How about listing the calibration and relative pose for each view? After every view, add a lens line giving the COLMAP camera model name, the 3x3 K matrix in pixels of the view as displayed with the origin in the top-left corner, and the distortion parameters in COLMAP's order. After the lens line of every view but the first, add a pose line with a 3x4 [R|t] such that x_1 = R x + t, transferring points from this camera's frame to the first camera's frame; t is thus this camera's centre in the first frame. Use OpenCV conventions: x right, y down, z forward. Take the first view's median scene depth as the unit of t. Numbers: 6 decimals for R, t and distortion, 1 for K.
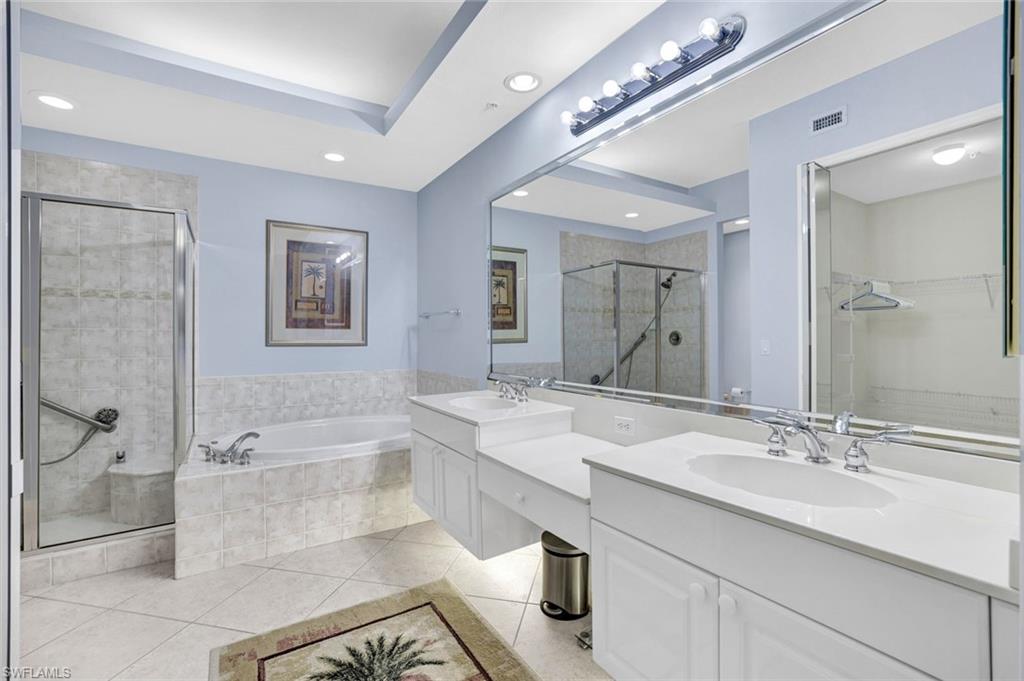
lens RADIAL K [[446.9, 0, 507.3], [0, 446.9, 338.6], [0, 0, 1]] dist [-0.004044, 0.000185]
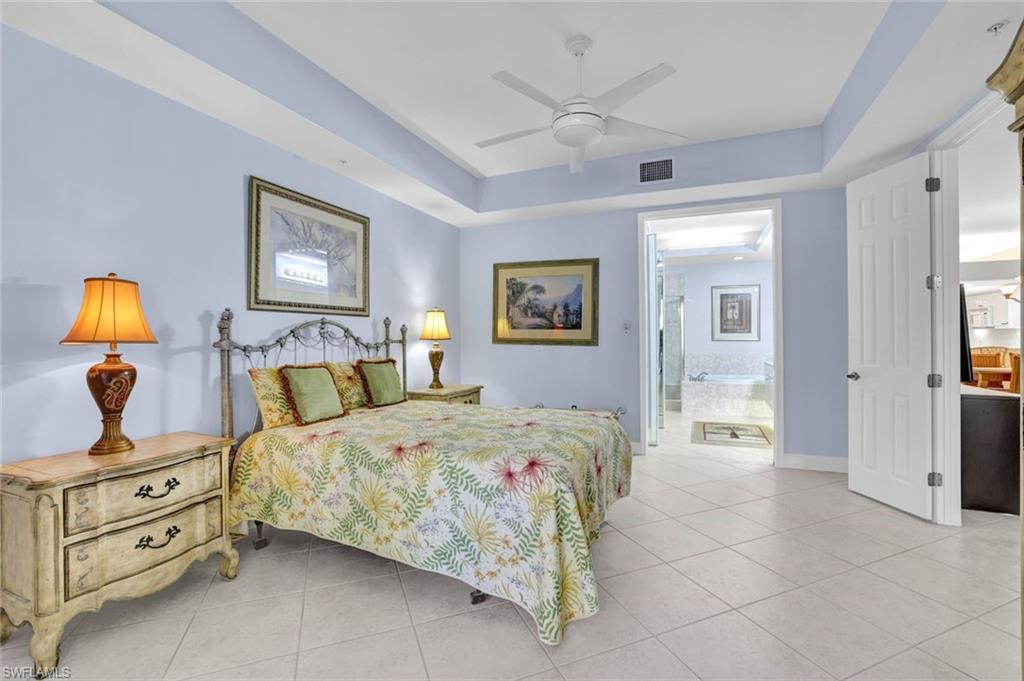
lens RADIAL K [[446.9, 0, 515.8], [0, 446.9, 330.0], [0, 0, 1]] dist [-0.004044, 0.000185]
pose [[0.578668, -0.017516, -0.815375, 0.968774], [0.000541, 0.999777, -0.021094, 0.009464], [0.815563, 0.011765, 0.578548, -1.491957]]
